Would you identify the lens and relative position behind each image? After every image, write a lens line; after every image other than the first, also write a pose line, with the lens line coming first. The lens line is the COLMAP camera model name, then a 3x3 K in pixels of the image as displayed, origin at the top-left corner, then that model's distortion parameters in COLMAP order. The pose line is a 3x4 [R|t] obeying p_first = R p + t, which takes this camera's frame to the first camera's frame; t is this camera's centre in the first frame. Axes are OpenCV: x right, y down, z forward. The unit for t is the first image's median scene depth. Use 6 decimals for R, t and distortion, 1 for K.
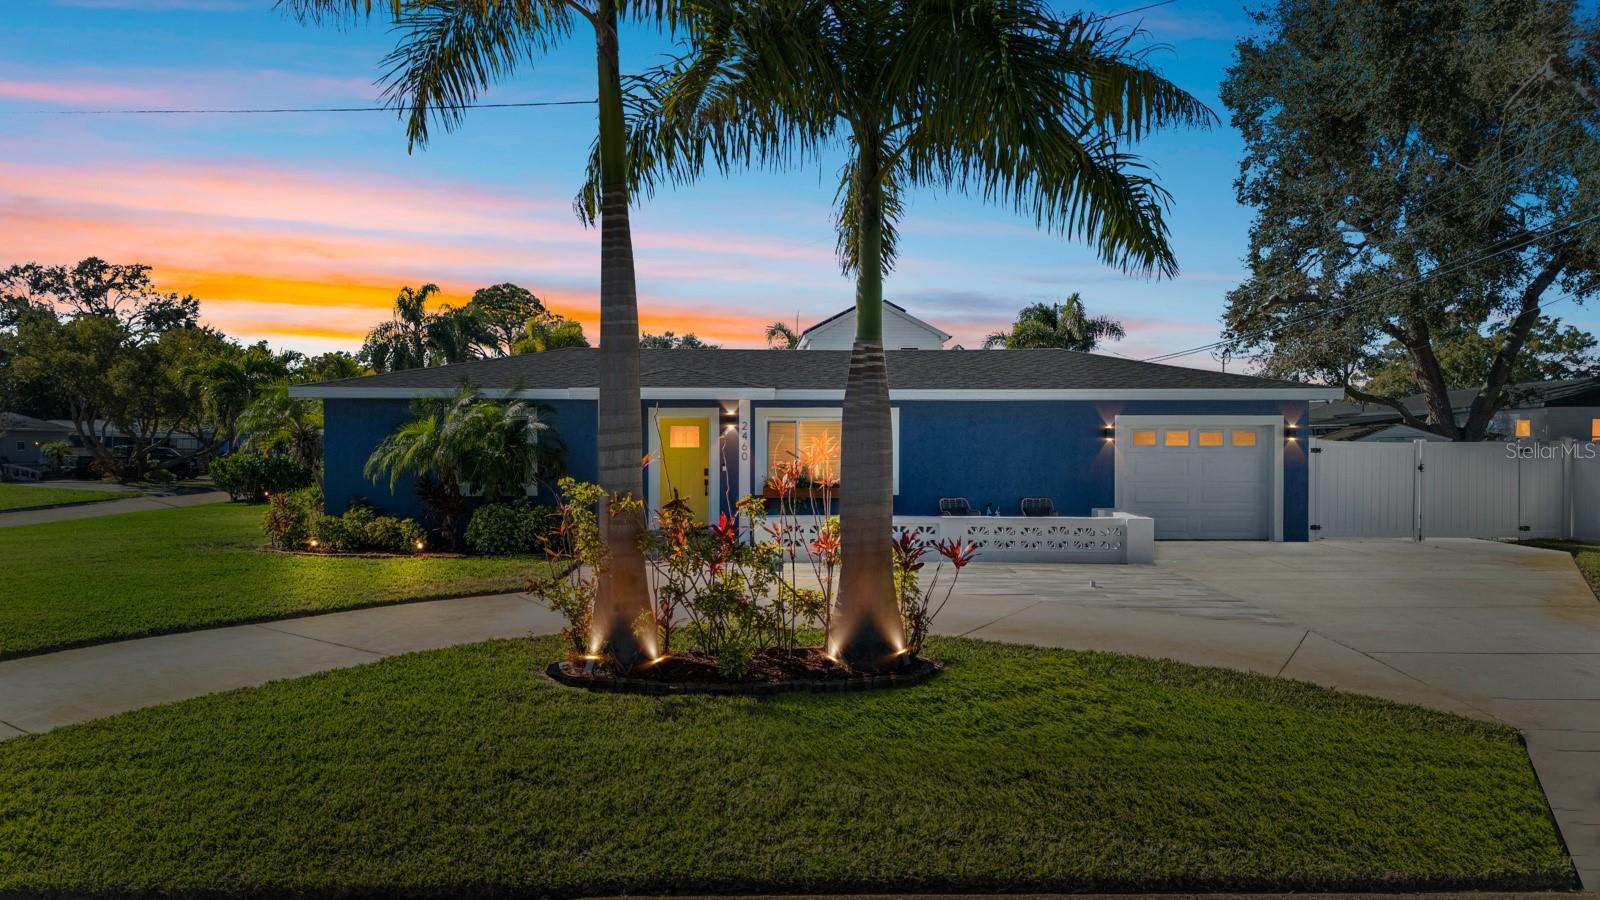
lens RADIAL K [[1196.2, 0, 786.4], [0, 1196.2, 449.7], [0, 0, 1]] dist [0.022239, -0.004497]
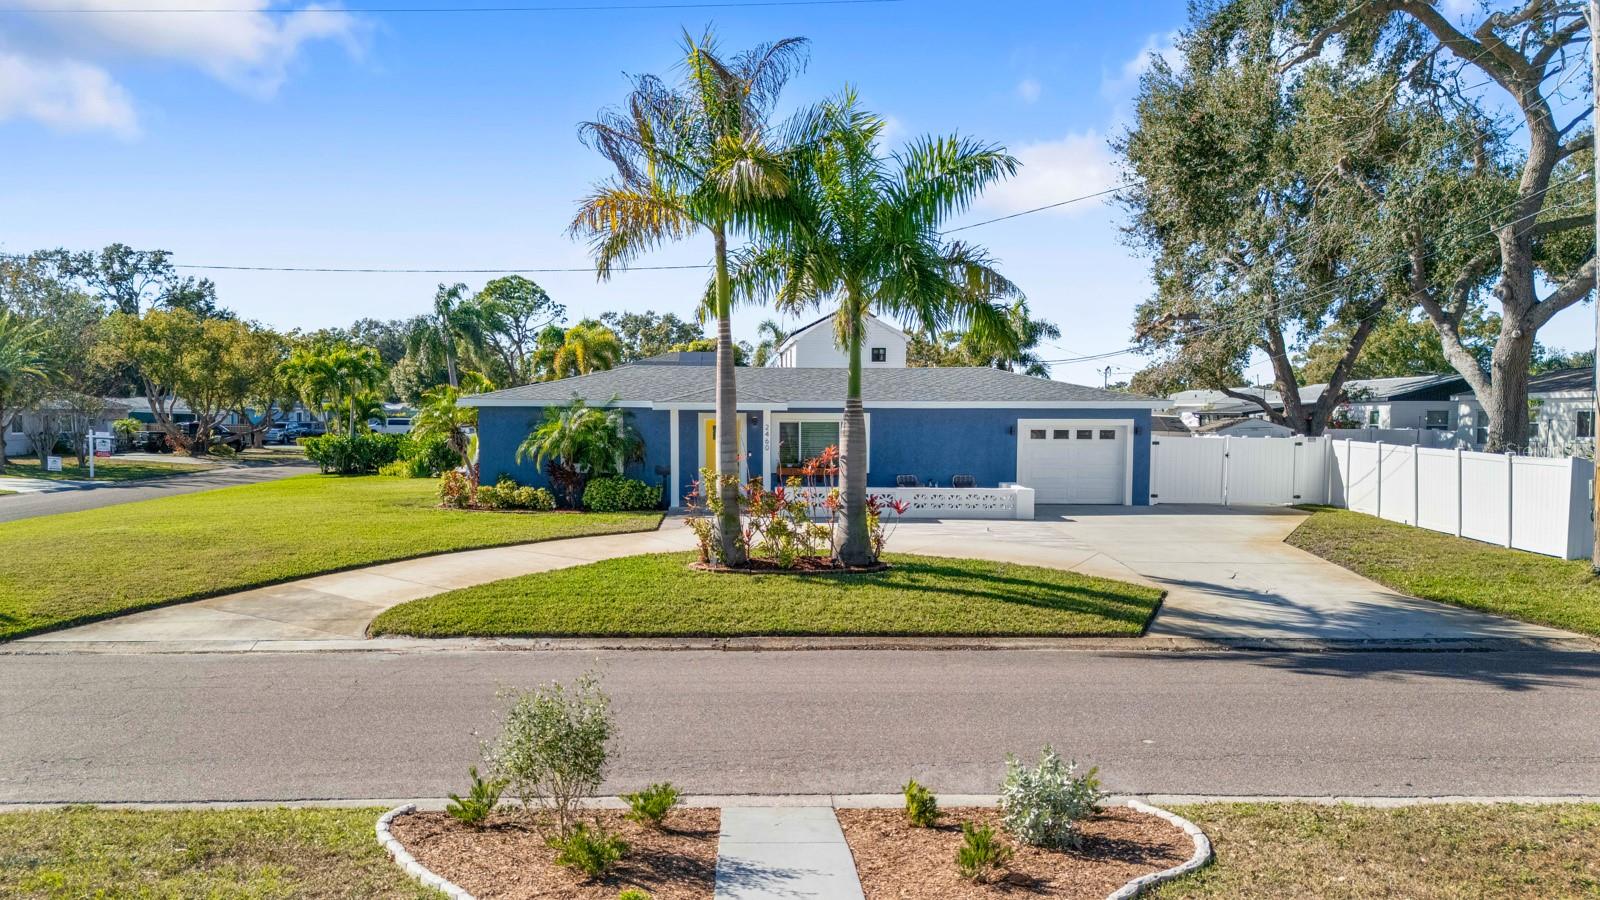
lens RADIAL K [[1207.0, 0, 741.1], [0, 1207.0, 453.1], [0, 0, 1]] dist [0.028137, -0.000204]
pose [[0.999923, 0.002723, -0.012141, -0.043692], [-0.002385, 0.999611, 0.027796, -0.026420], [0.012212, -0.027765, 0.999540, -0.465805]]
